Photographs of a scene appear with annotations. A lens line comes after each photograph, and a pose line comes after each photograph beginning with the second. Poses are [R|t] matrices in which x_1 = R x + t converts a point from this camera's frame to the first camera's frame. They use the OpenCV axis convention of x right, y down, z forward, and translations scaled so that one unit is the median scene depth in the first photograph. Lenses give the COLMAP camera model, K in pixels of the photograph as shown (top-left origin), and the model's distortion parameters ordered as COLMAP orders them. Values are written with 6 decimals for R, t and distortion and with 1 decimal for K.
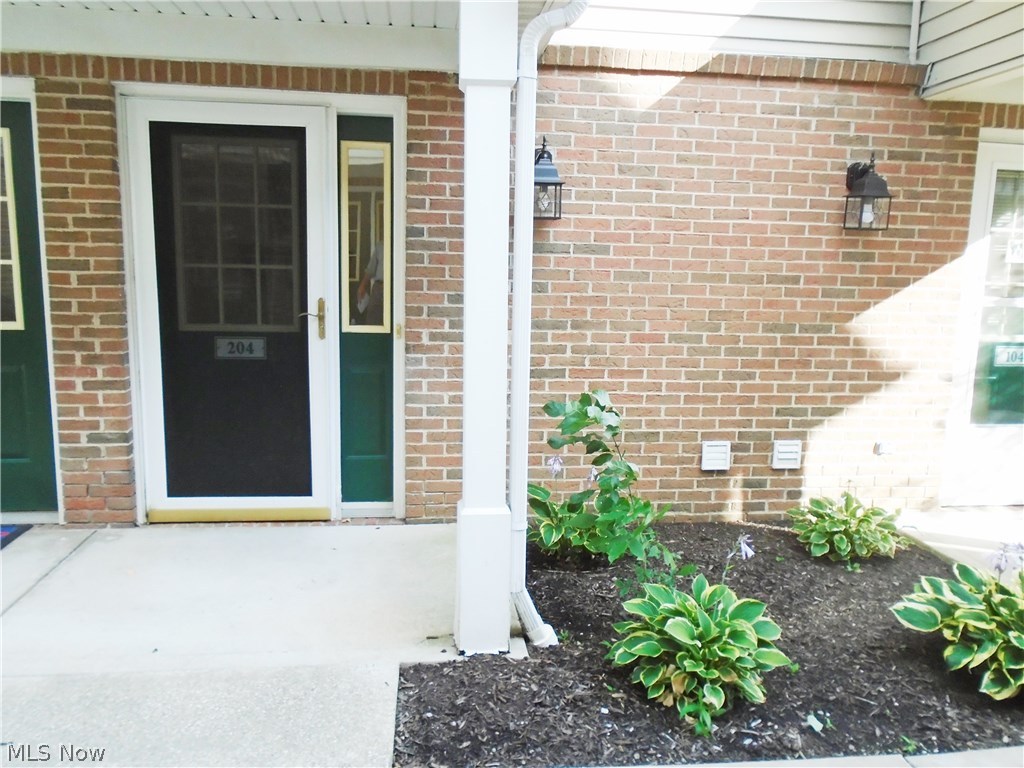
lens RADIAL K [[808.1, 0, 515.8], [0, 808.1, 381.7], [0, 0, 1]] dist [0.004379, 0.007130]
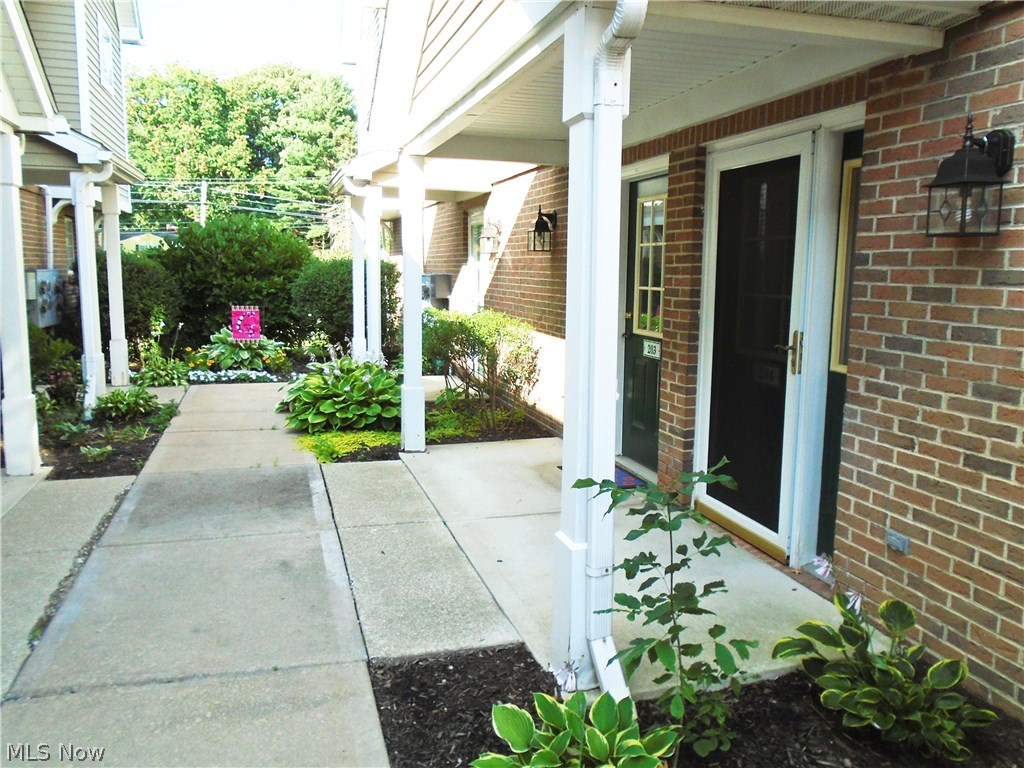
lens RADIAL K [[808.1, 0, 517.0], [0, 808.1, 385.3], [0, 0, 1]] dist [0.004379, 0.007130]
pose [[0.167789, 0.127052, -0.977601, 0.643135], [-0.157825, 0.982332, 0.100579, -0.084438], [0.973108, 0.137413, 0.184877, 0.511277]]
